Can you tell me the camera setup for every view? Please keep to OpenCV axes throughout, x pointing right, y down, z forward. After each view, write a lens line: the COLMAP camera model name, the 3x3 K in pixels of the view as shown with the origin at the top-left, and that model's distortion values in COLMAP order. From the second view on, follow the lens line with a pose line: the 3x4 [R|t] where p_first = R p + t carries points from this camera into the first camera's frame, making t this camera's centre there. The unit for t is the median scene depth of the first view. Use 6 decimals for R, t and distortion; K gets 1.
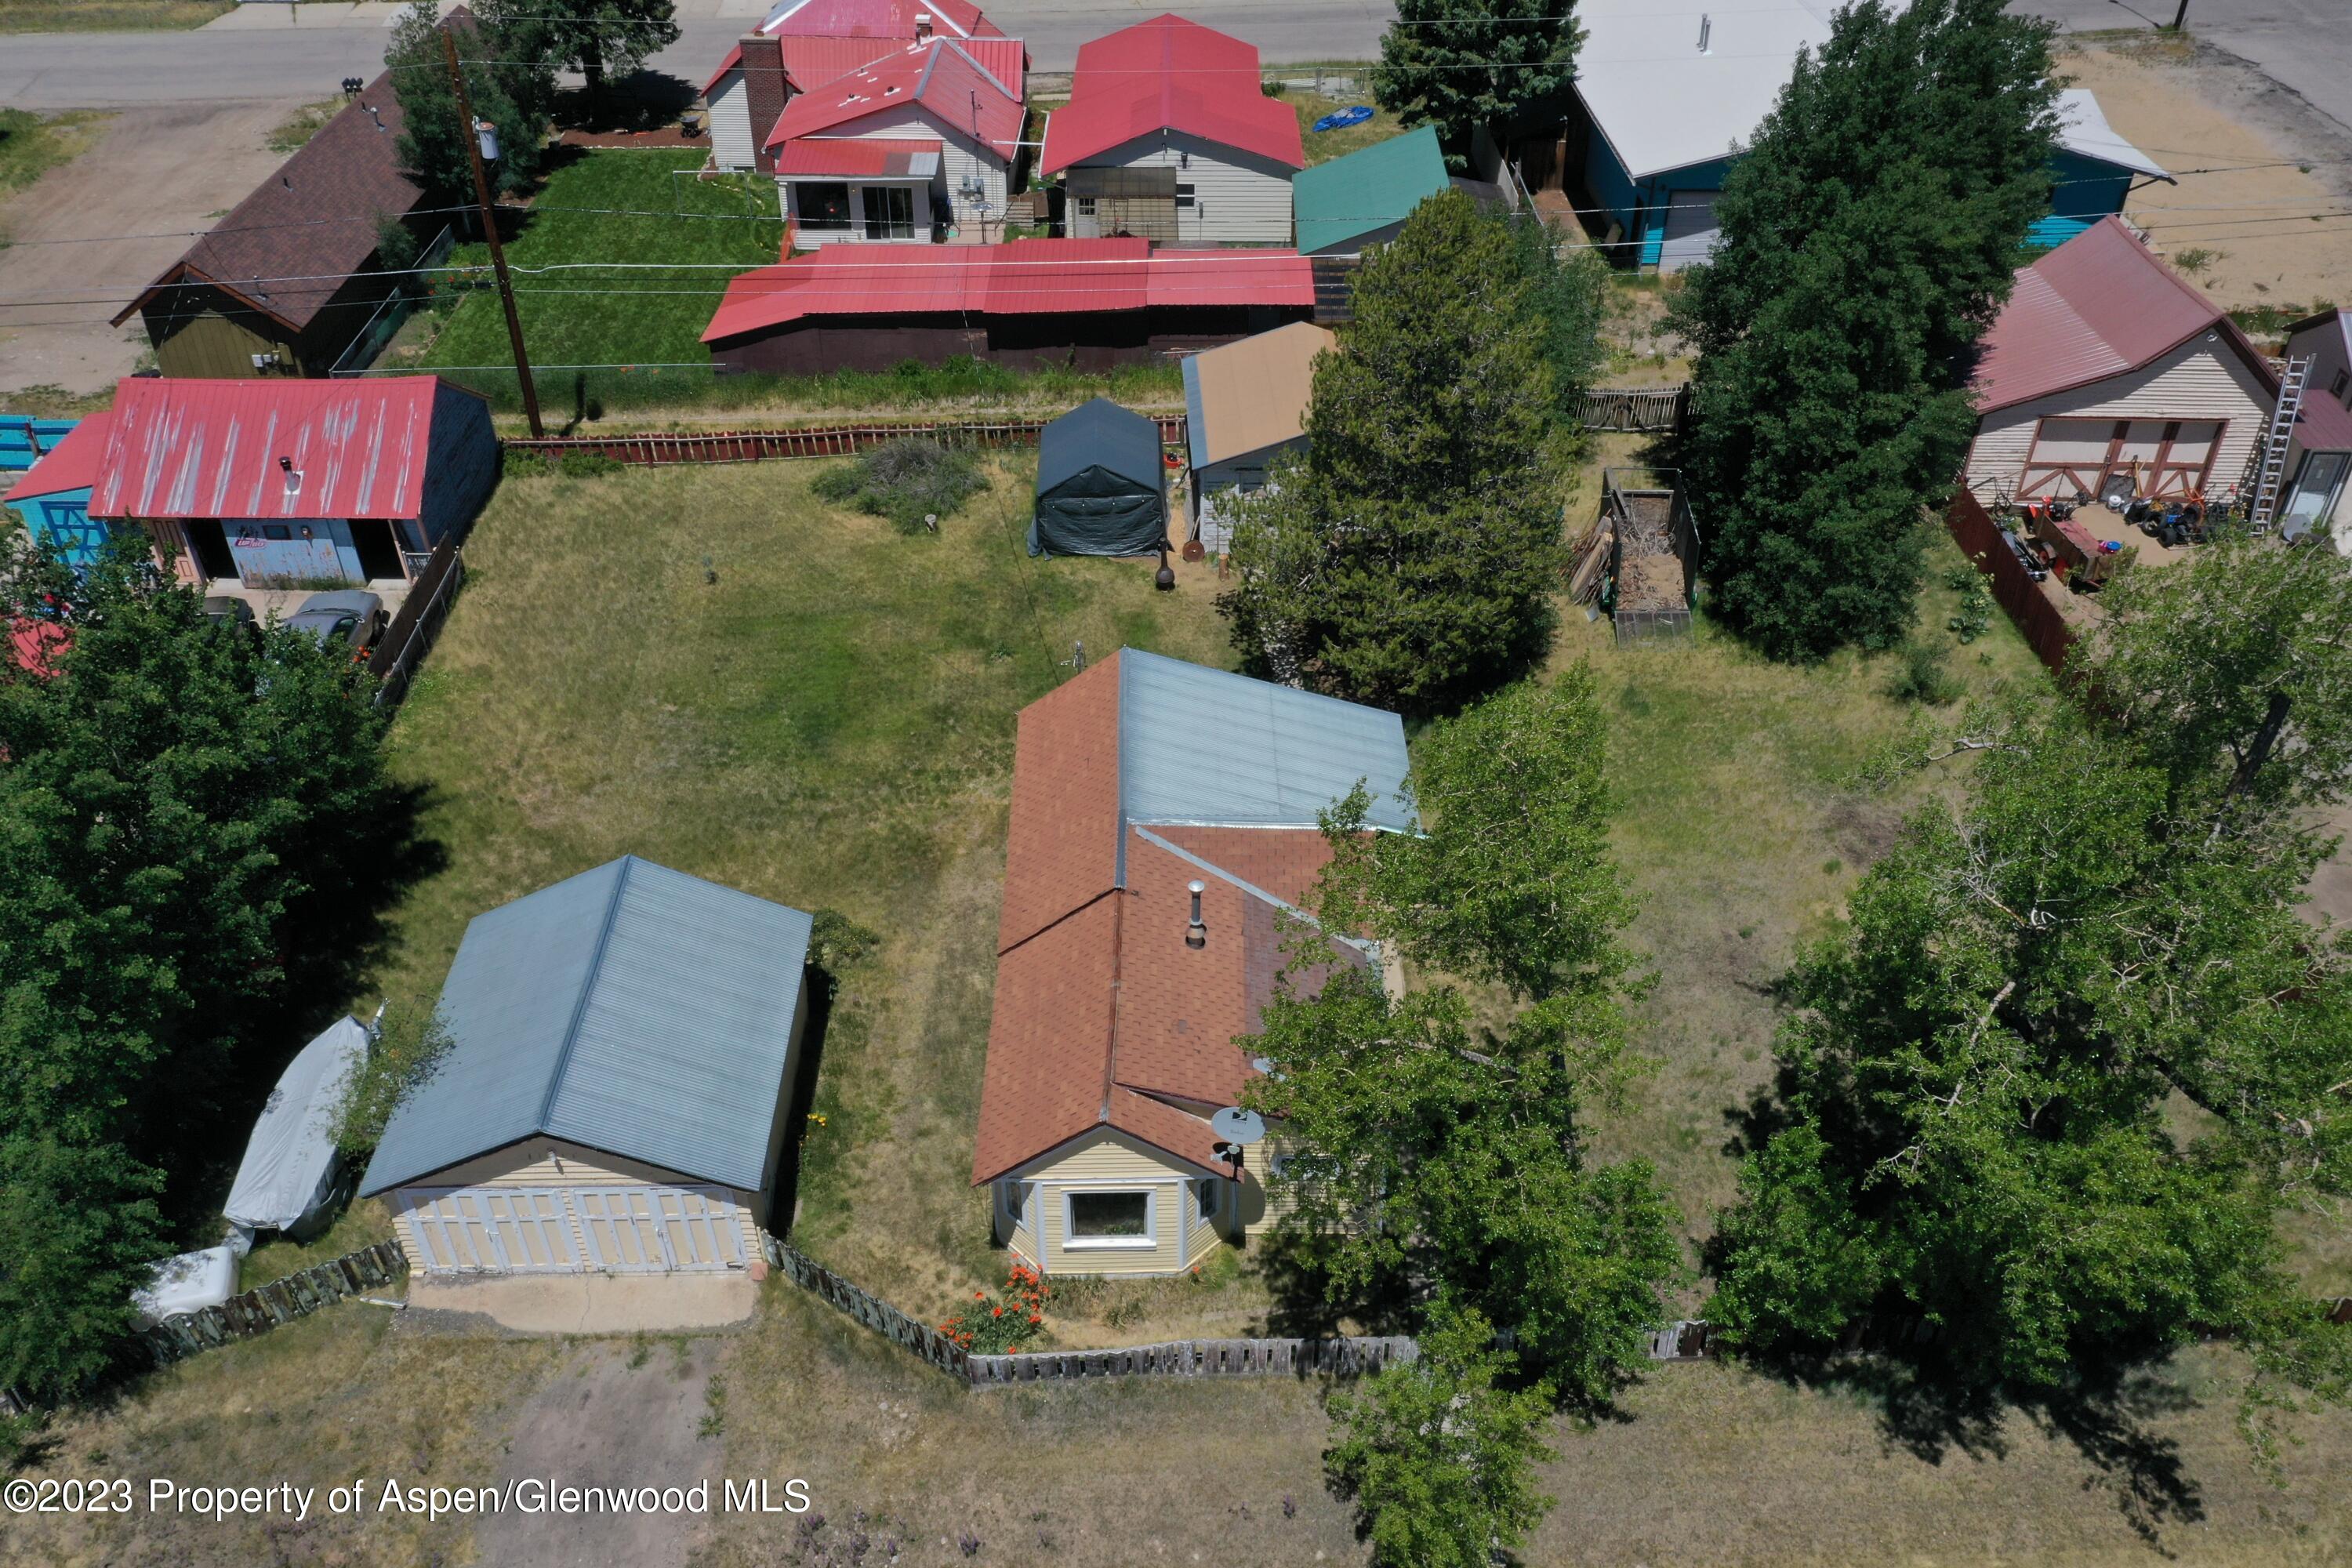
lens RADIAL K [[1858.8, 0, 1184.3], [0, 1858.8, 788.4], [0, 0, 1]] dist [0.001091, 0.005241]
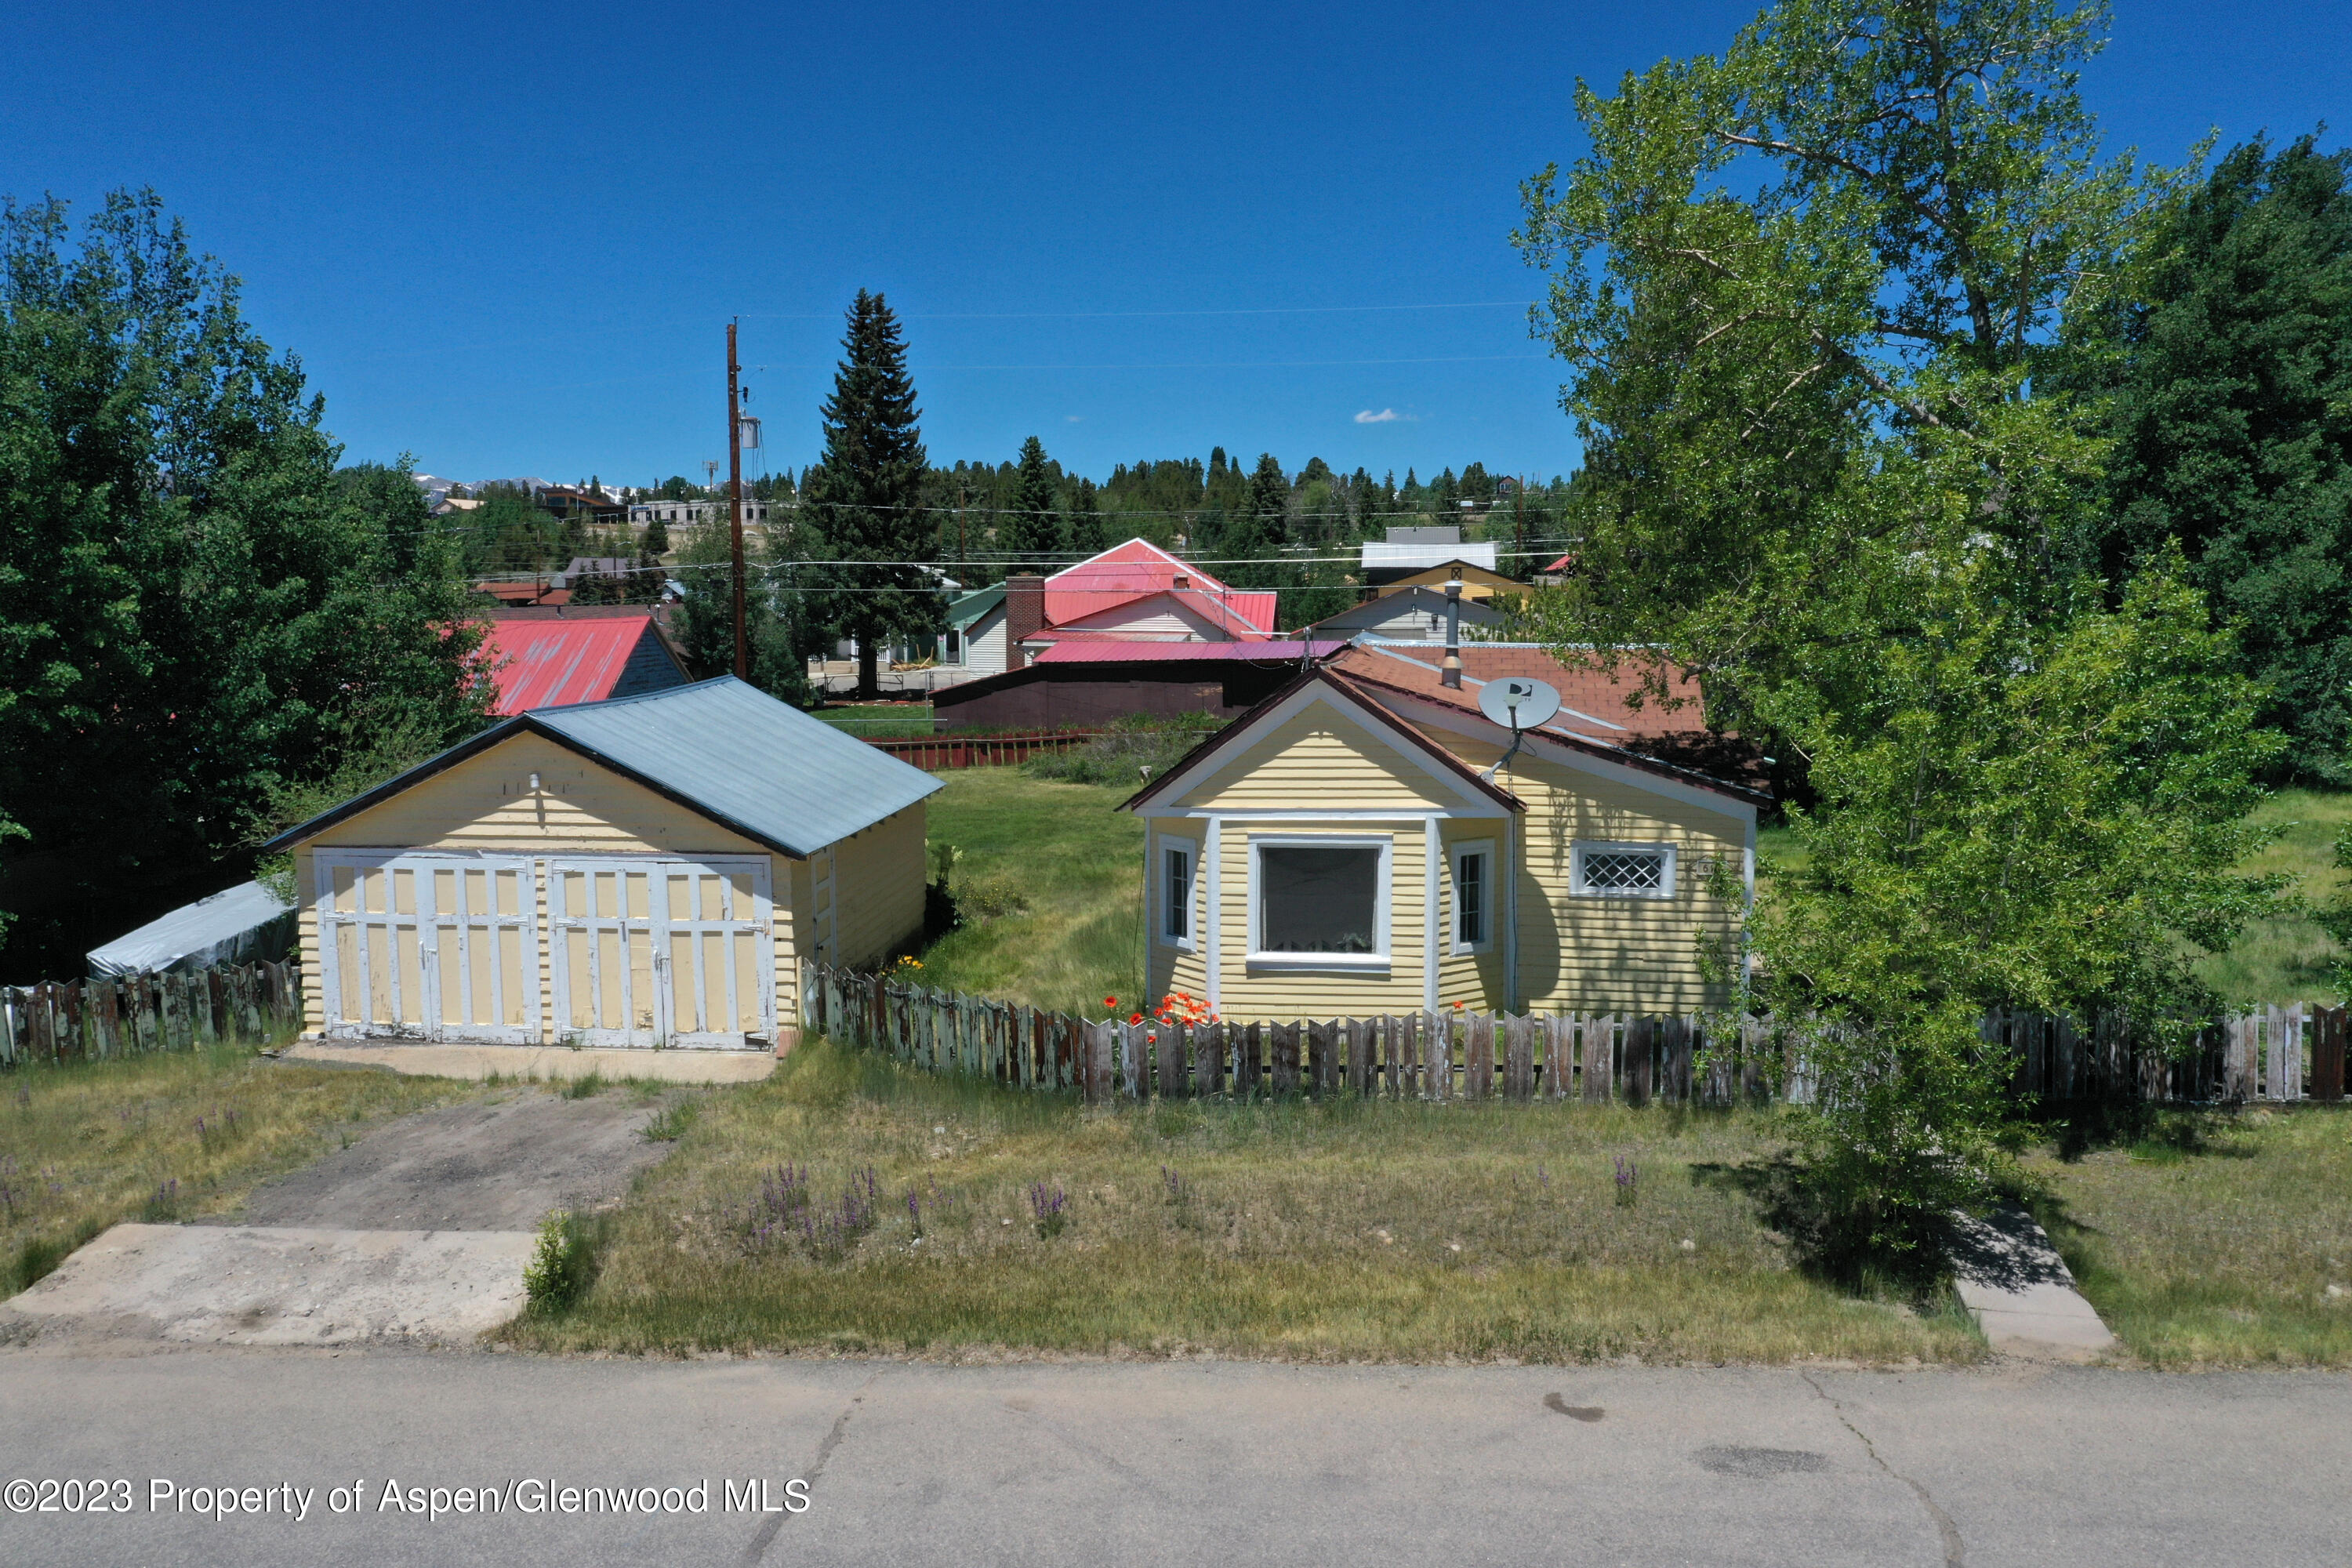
lens RADIAL K [[1869.9, 0, 1176.0], [0, 1869.9, 784.0], [0, 0, 1]] dist [0.000384, 0.005219]
pose [[0.990790, 0.013231, -0.134757, -0.001433], [-0.081107, 0.854911, -0.512395, 0.334071], [0.108426, 0.518606, 0.848111, 0.260221]]
